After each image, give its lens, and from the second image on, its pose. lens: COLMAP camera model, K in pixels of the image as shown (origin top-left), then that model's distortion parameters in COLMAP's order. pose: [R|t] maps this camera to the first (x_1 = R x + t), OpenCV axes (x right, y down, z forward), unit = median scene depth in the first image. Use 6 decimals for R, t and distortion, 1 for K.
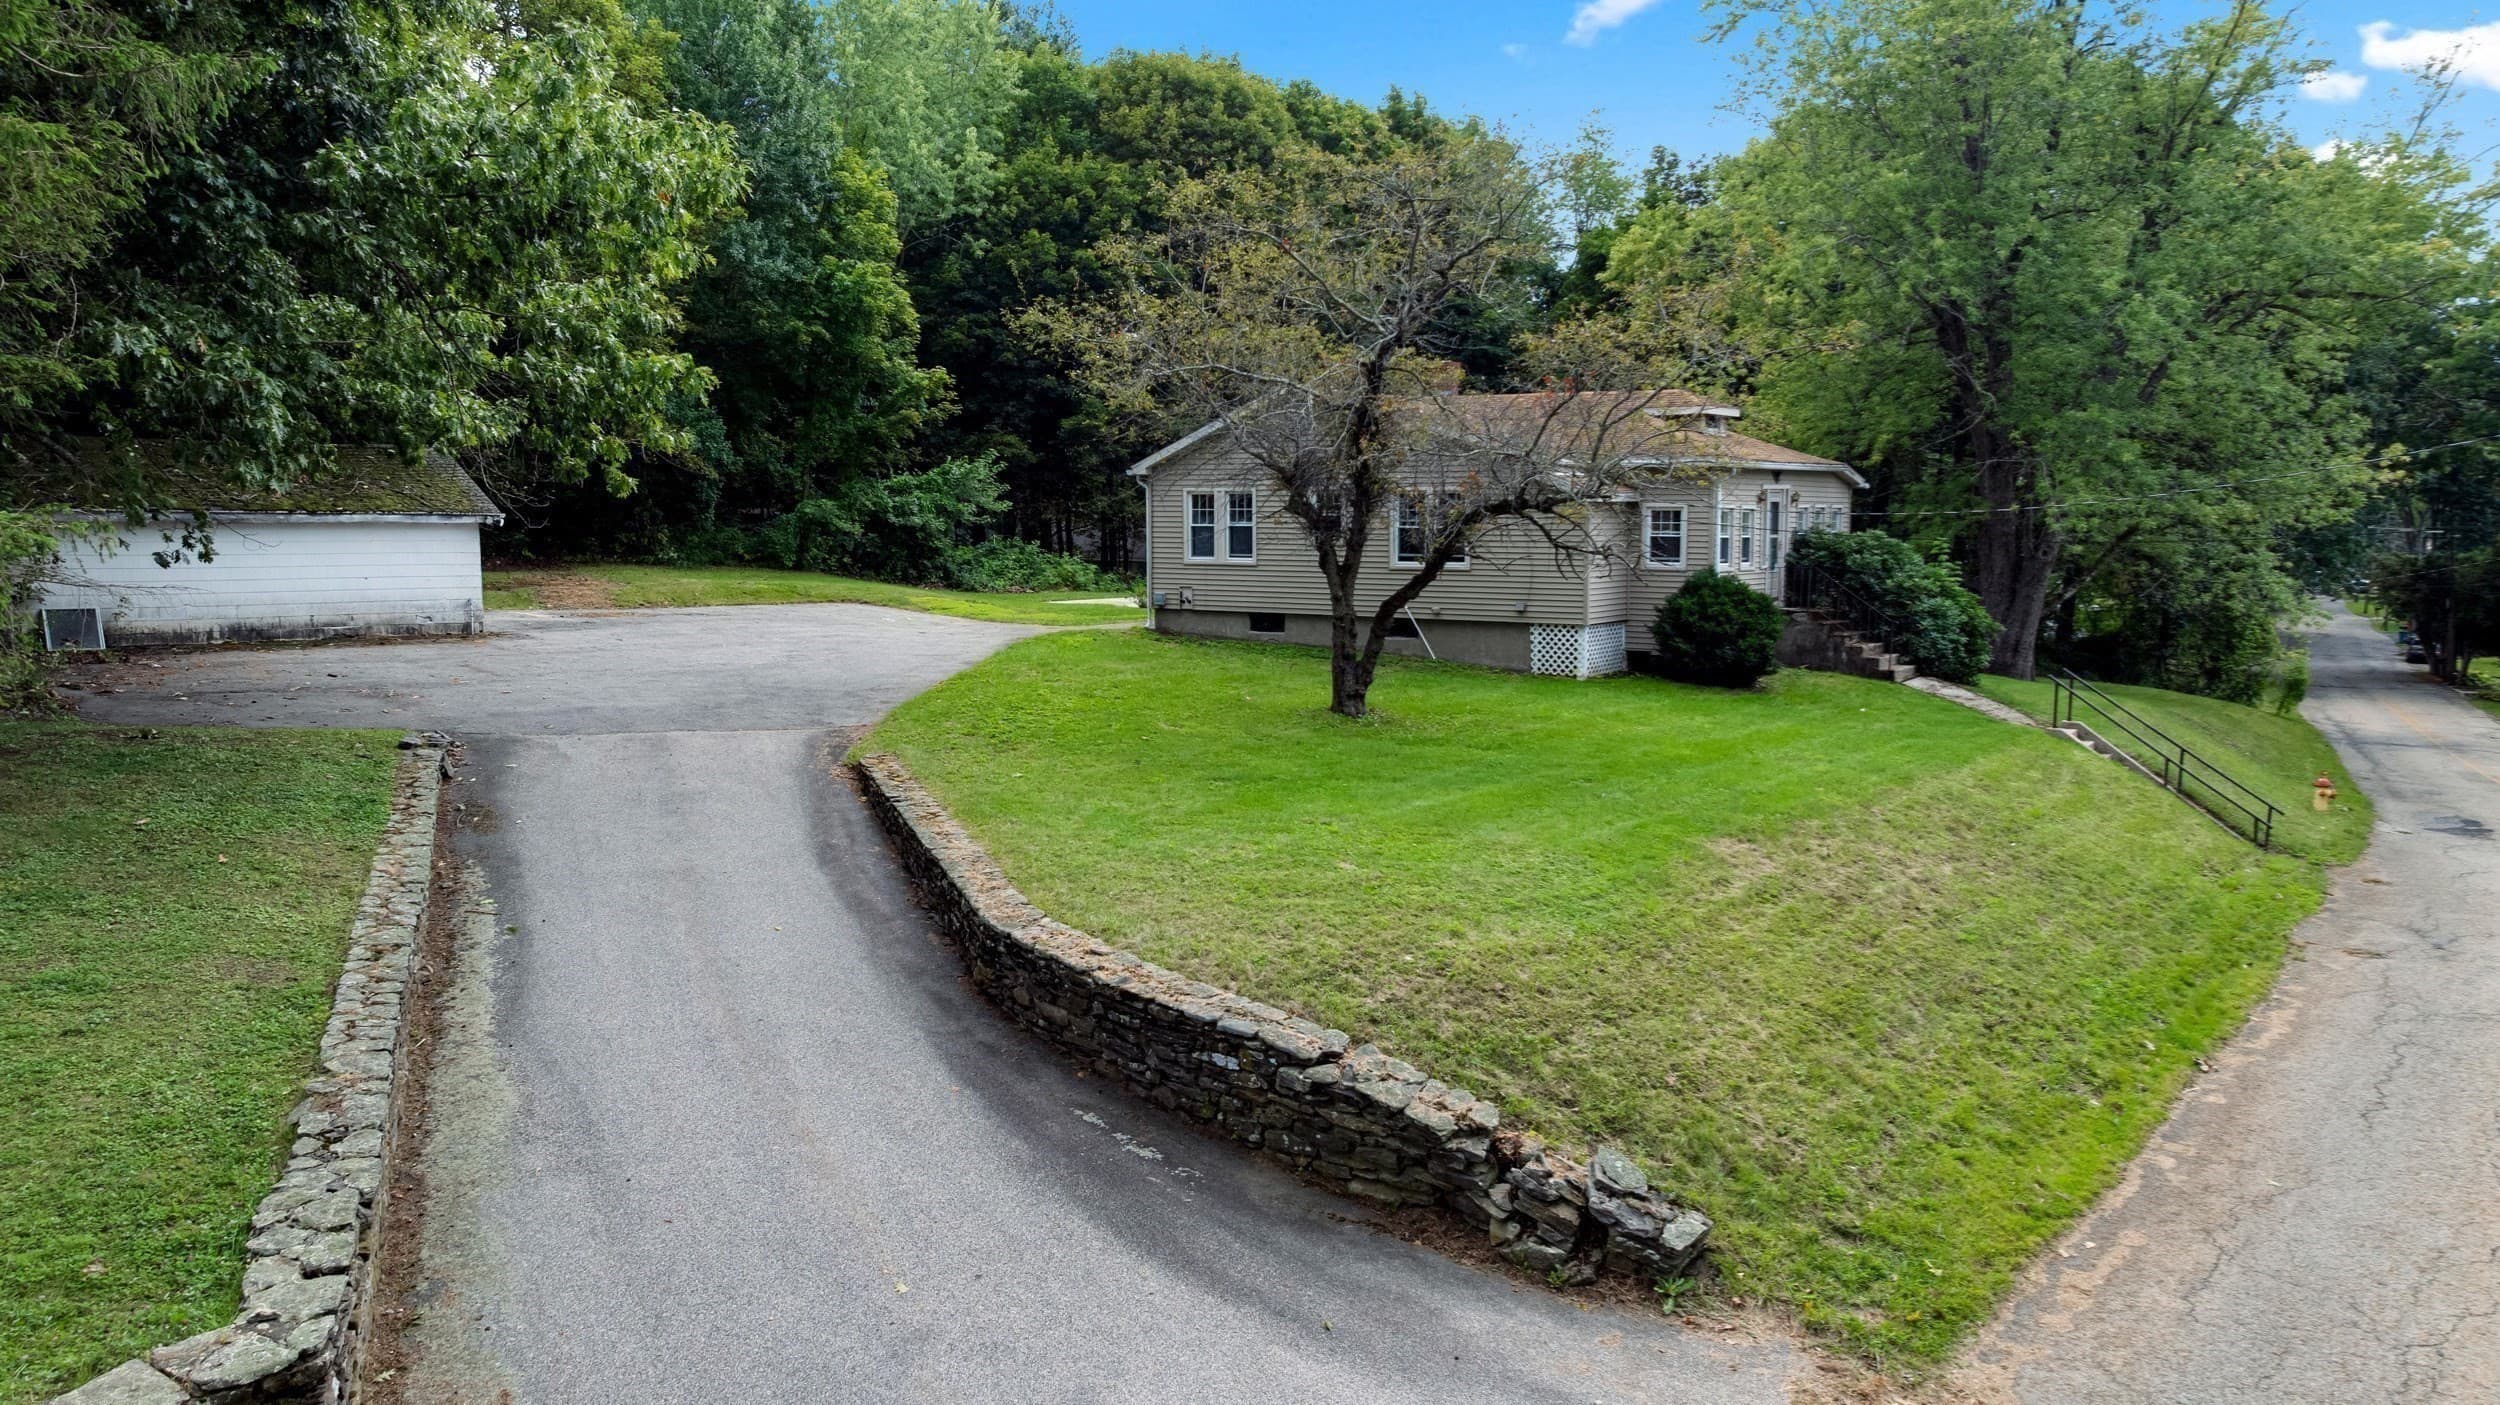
lens RADIAL K [[1777.5, 0, 1253.2], [0, 1777.5, 716.9], [0, 0, 1]] dist [-0.023946, 0.006914]
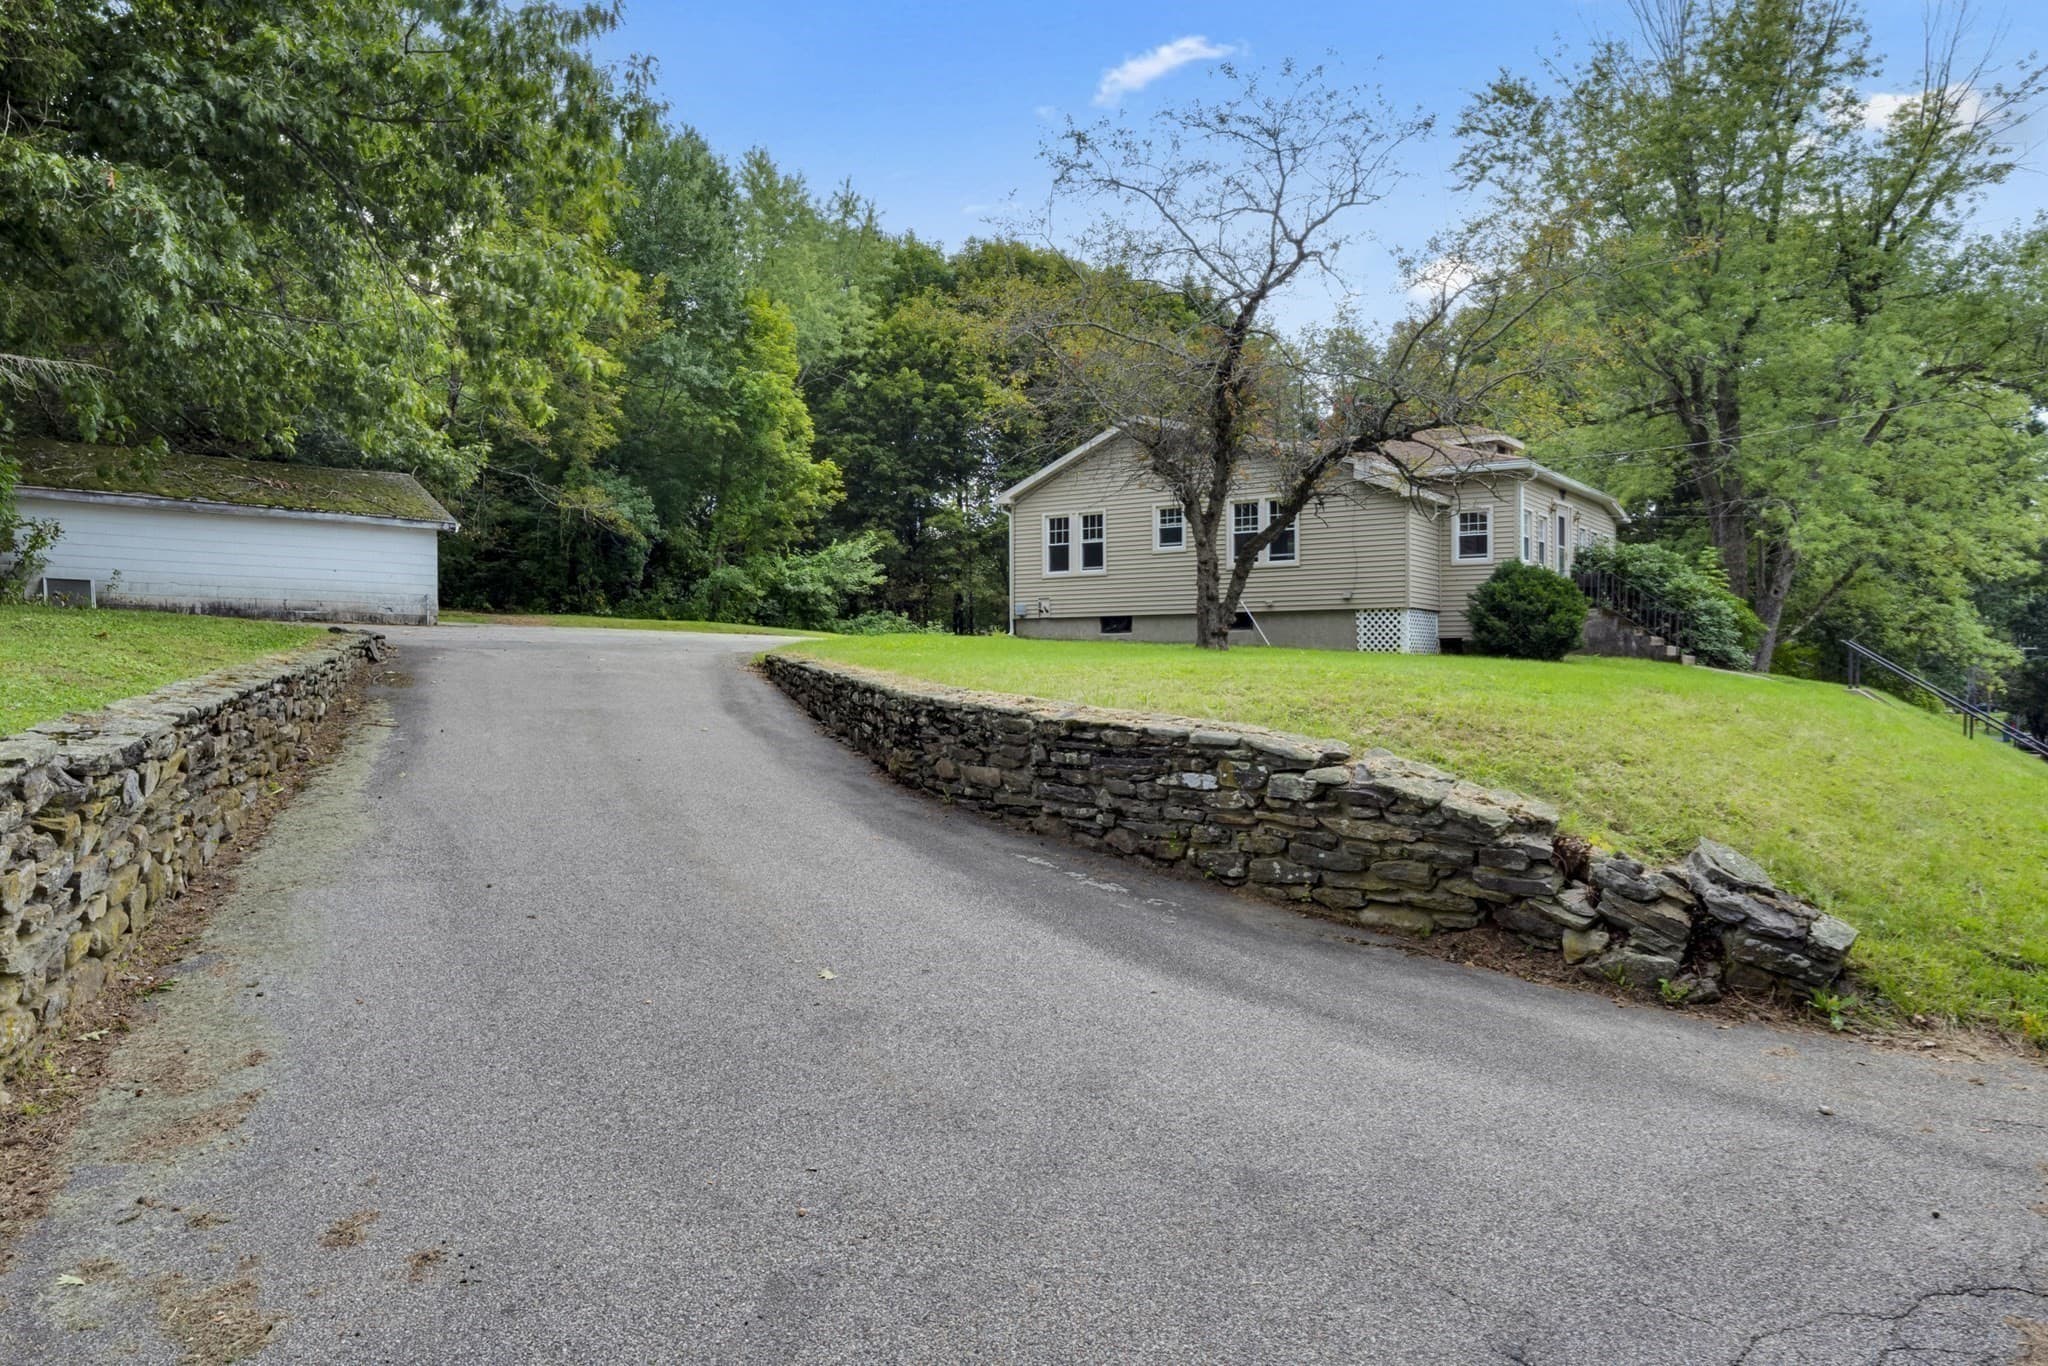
lens RADIAL K [[1400.7, 0, 1022.7], [0, 1400.7, 663.7], [0, 0, 1]] dist [-0.006504, 0.005685]
pose [[0.999532, -0.003102, -0.030424, -0.028144], [-0.000064, 0.994628, -0.103514, 0.073376], [0.030582, 0.103468, 0.994163, 0.115212]]
